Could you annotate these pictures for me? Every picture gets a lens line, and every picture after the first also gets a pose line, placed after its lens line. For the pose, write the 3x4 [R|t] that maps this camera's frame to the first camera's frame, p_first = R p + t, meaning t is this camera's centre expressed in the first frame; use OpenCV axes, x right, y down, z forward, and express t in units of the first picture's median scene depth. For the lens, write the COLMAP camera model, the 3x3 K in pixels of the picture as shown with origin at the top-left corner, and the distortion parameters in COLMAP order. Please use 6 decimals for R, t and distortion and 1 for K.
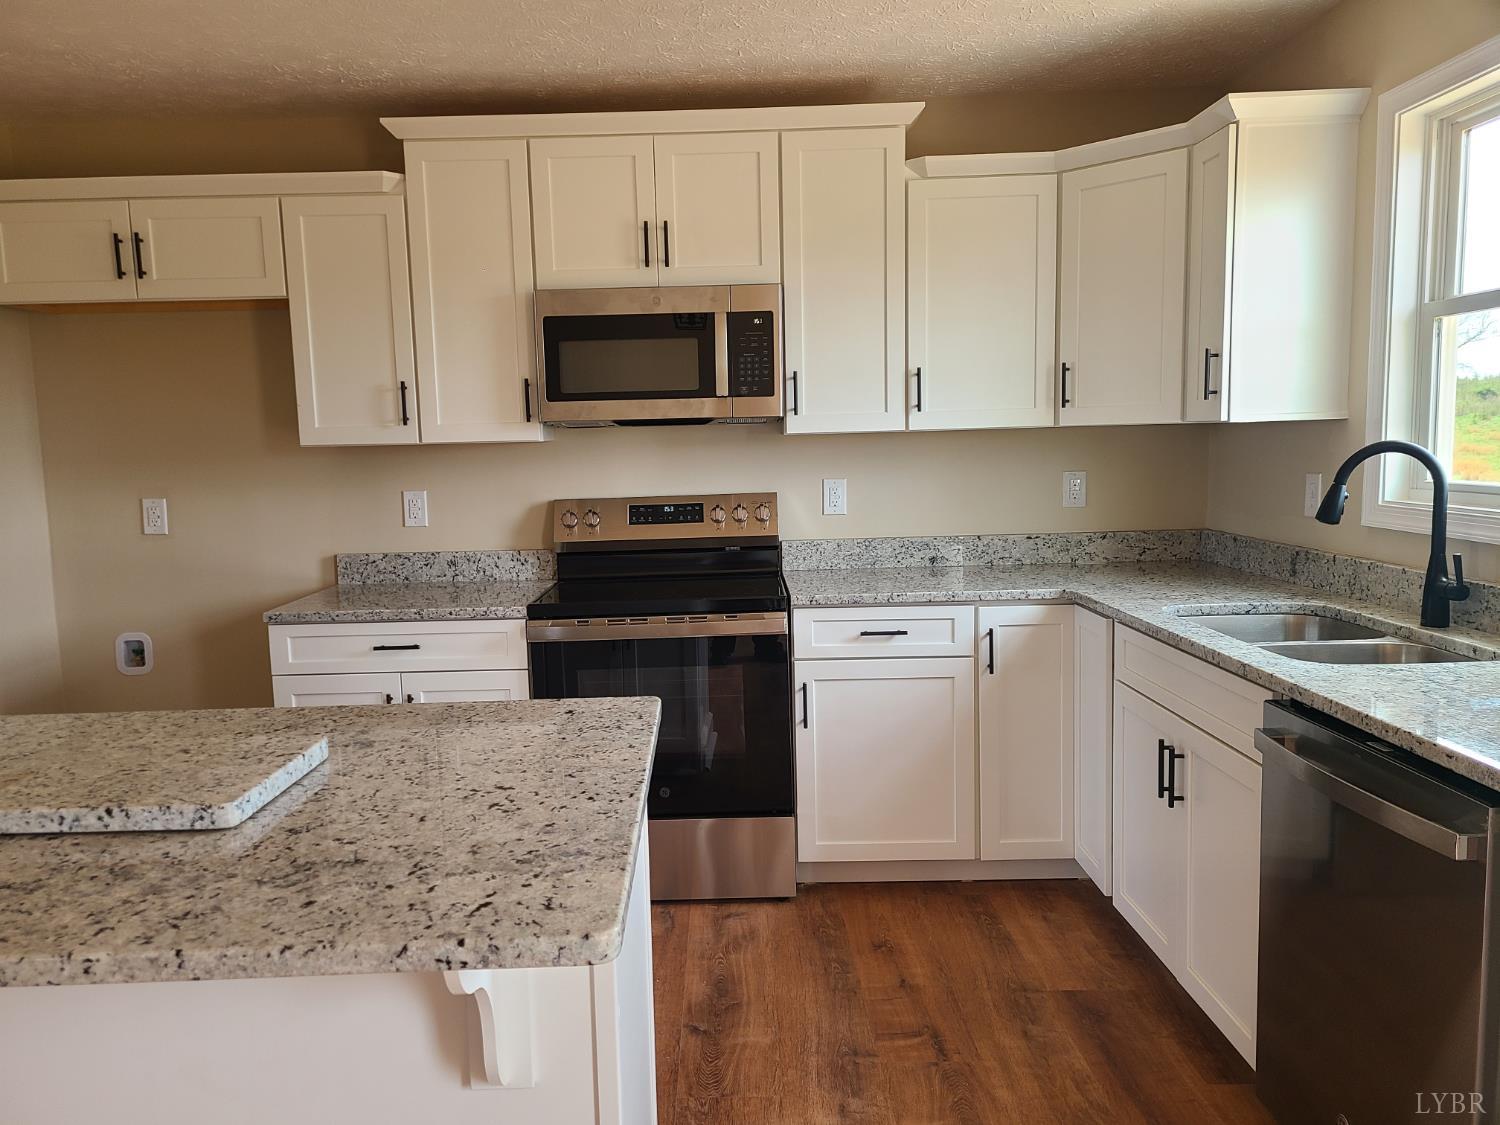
lens RADIAL K [[1130.2, 0, 714.8], [0, 1130.2, 558.5], [0, 0, 1]] dist [0.048093, -0.024576]
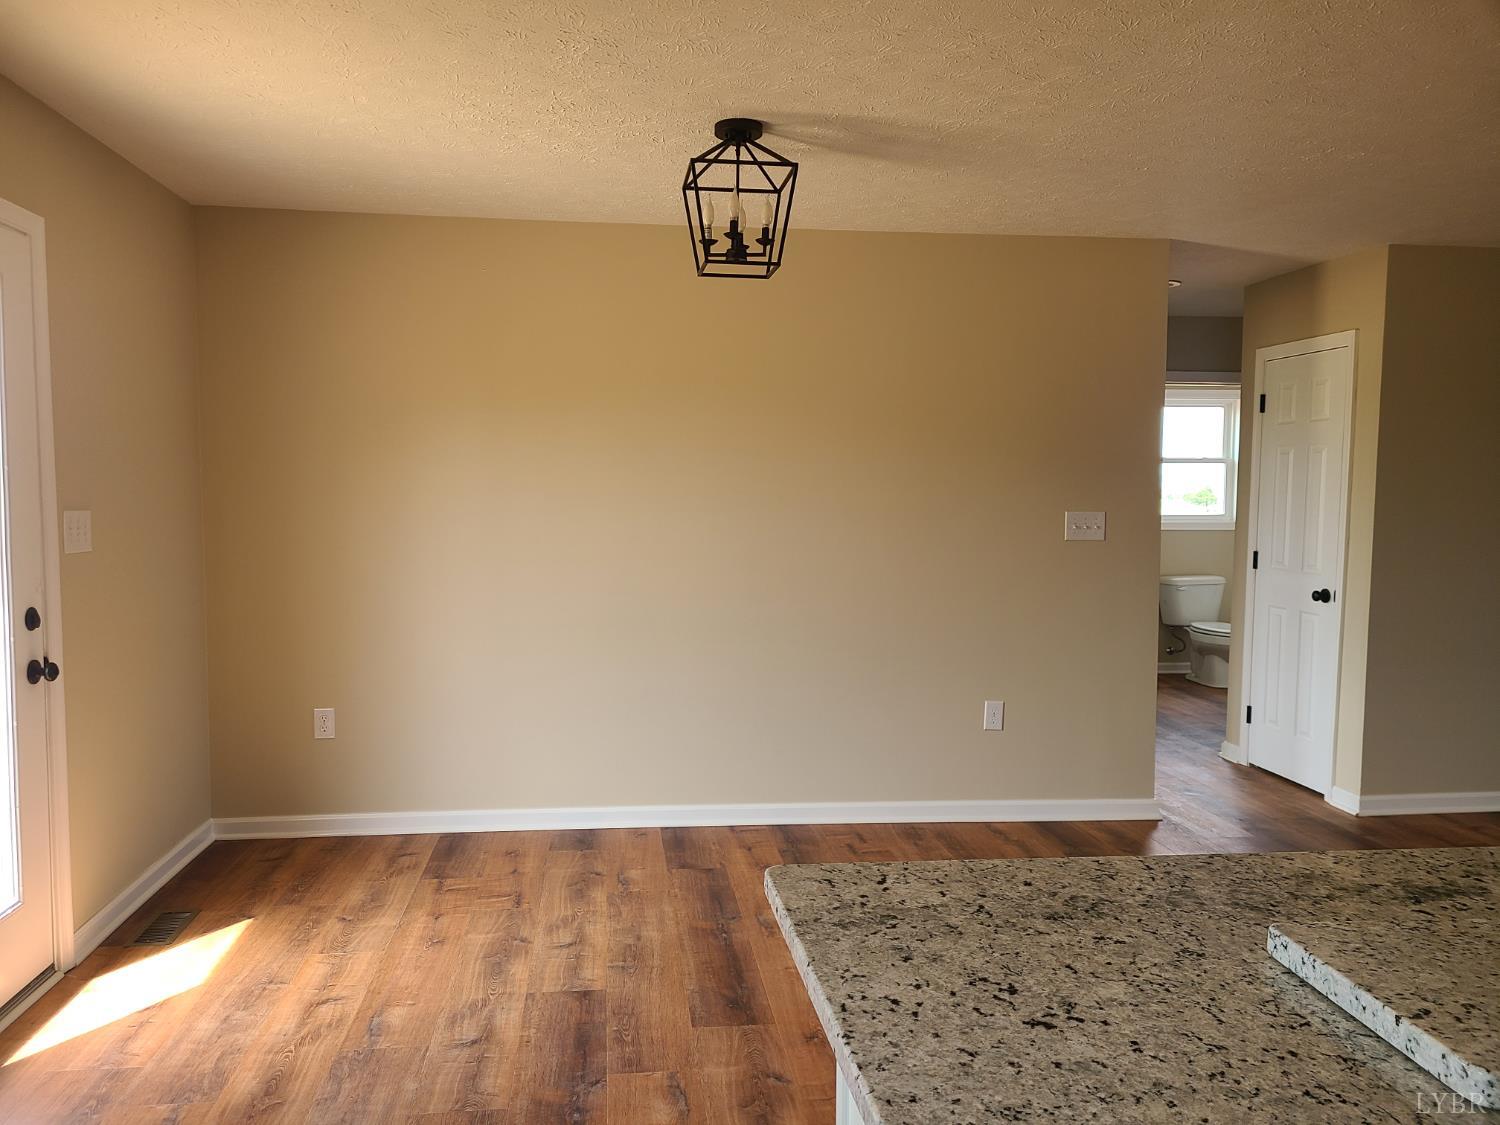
lens RADIAL K [[1130.2, 0, 749.8], [0, 1130.2, 566.6], [0, 0, 1]] dist [0.048093, -0.024576]
pose [[-0.990491, 0.027109, -0.134878, 0.034758], [0.002335, 0.983565, 0.180542, -0.091277], [0.137556, 0.178510, -0.974275, 0.743311]]
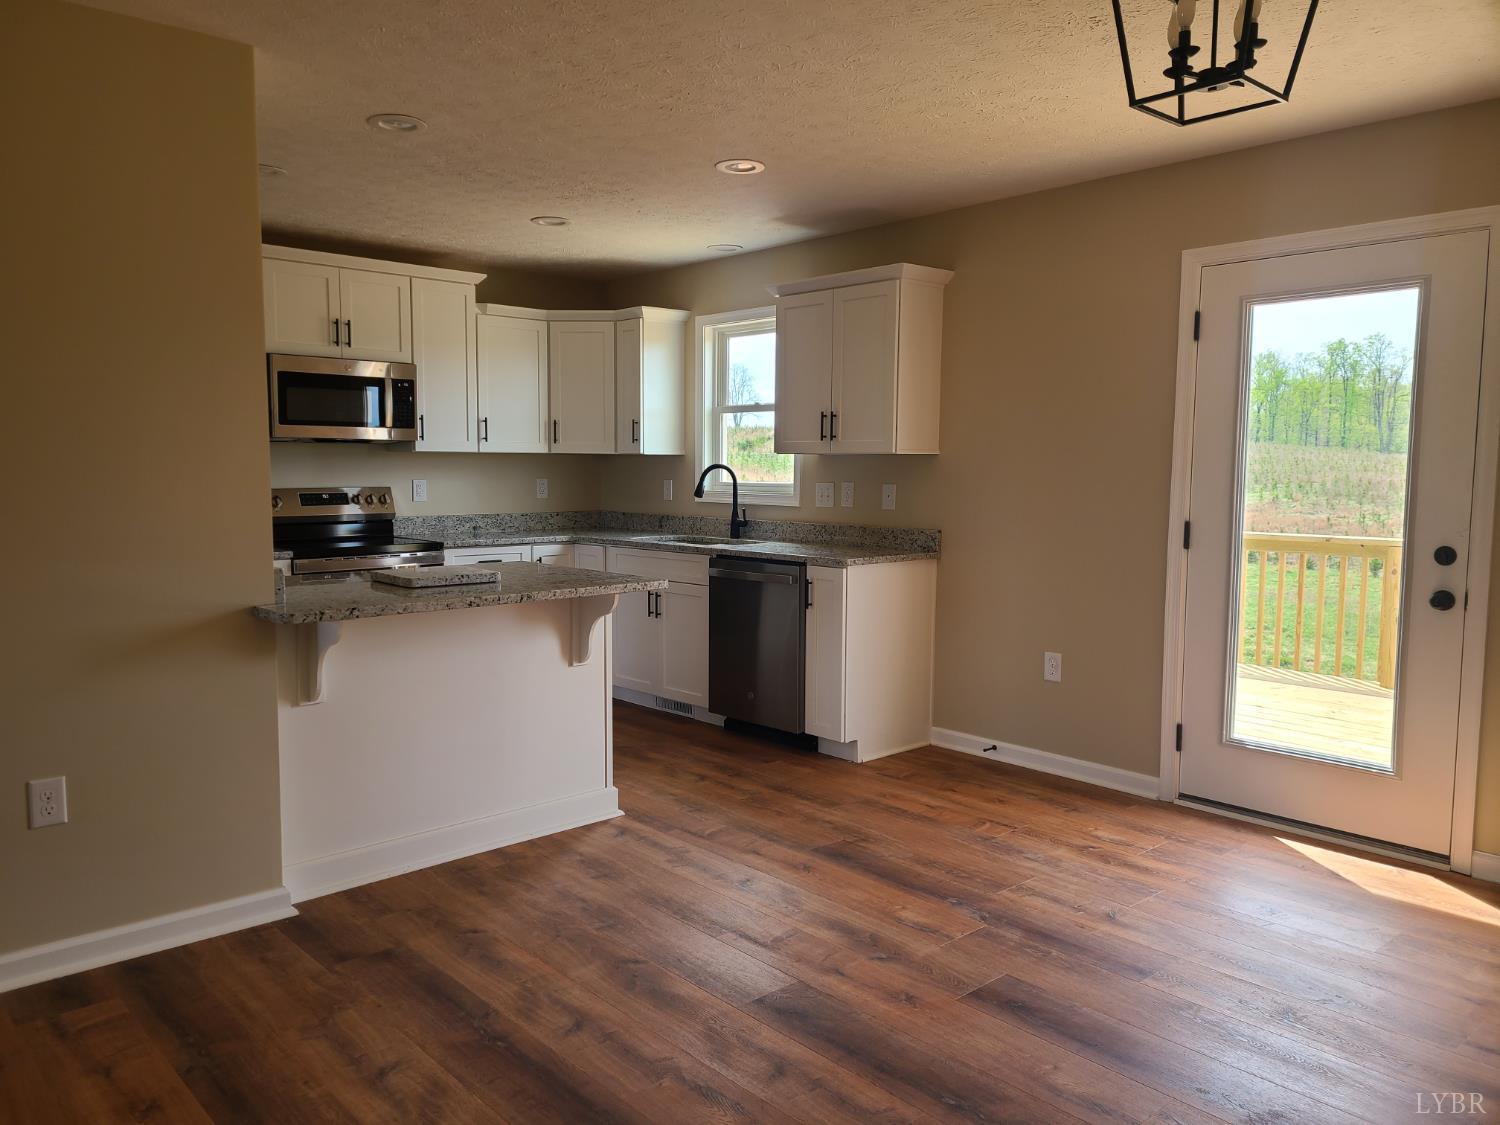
lens RADIAL K [[1130.2, 0, 742.1], [0, 1130.2, 562.1], [0, 0, 1]] dist [0.048093, -0.024576]
pose [[0.727927, -0.028006, 0.685082, -0.801995], [0.046950, 0.998856, -0.009053, 0.101548], [-0.684045, 0.038754, 0.728410, -0.611754]]
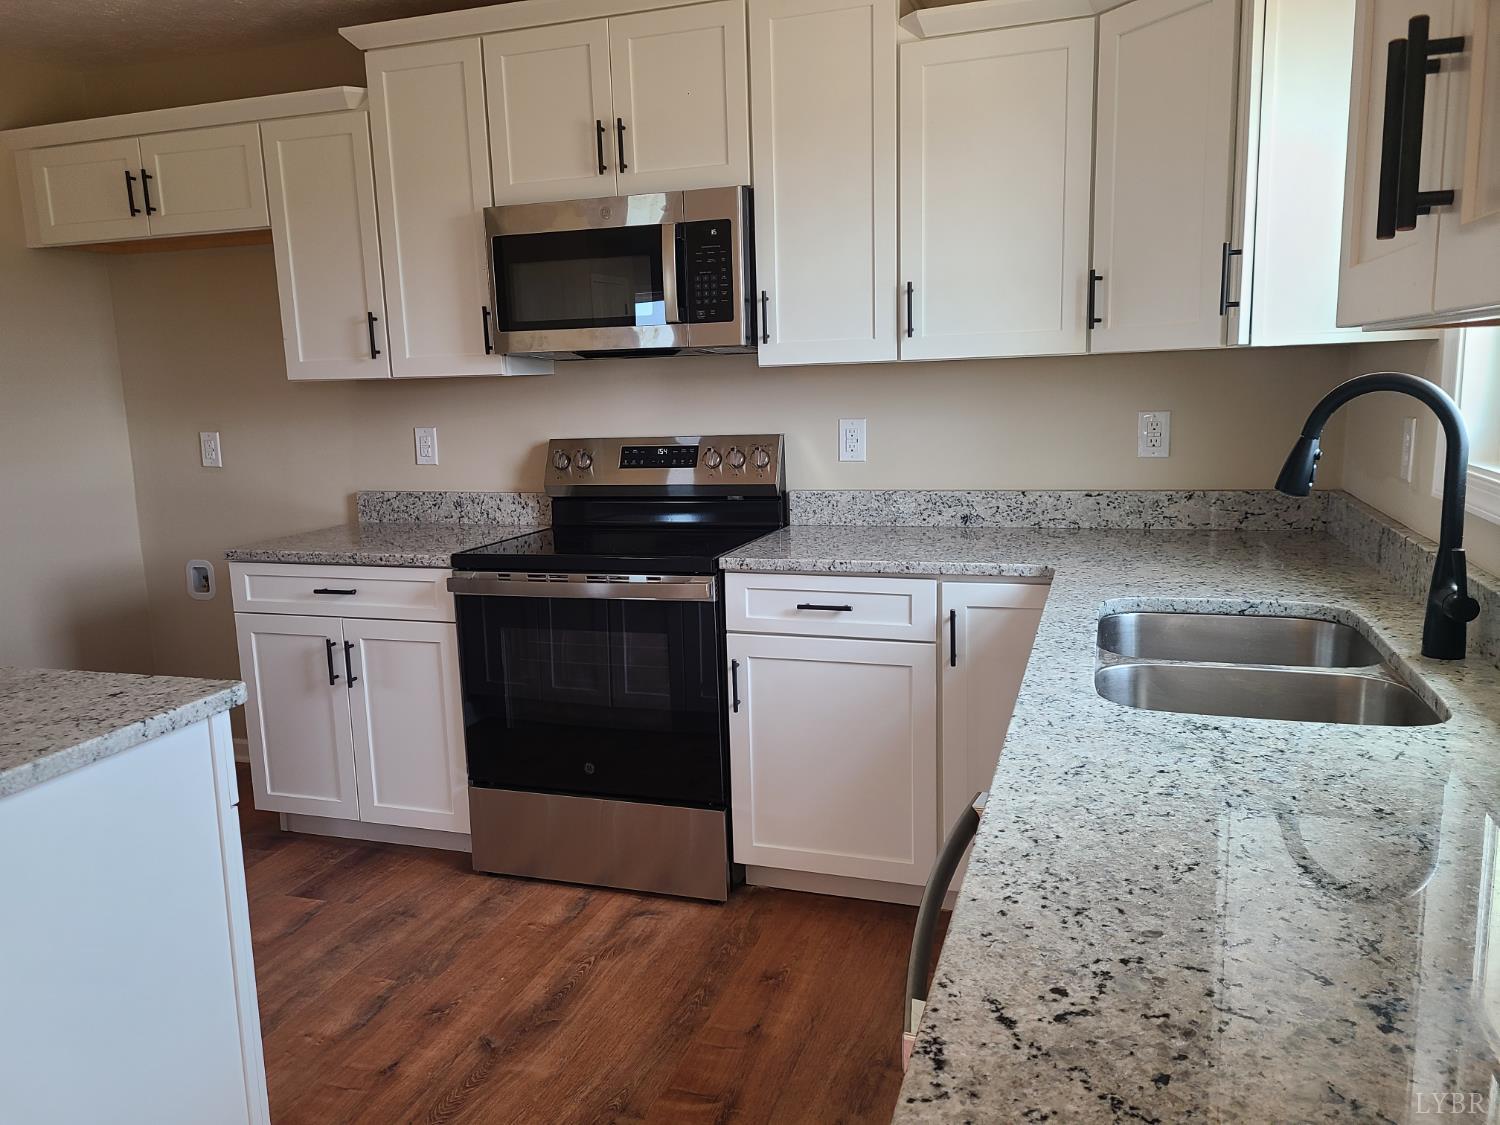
lens RADIAL K [[1130.2, 0, 737.8], [0, 1130.2, 560.1], [0, 0, 1]] dist [0.048093, -0.024576]
pose [[0.948327, 0.047441, -0.313727, 0.342926], [-0.028006, 0.997415, 0.066170, -0.021640], [0.316055, -0.053965, 0.947205, 0.192200]]
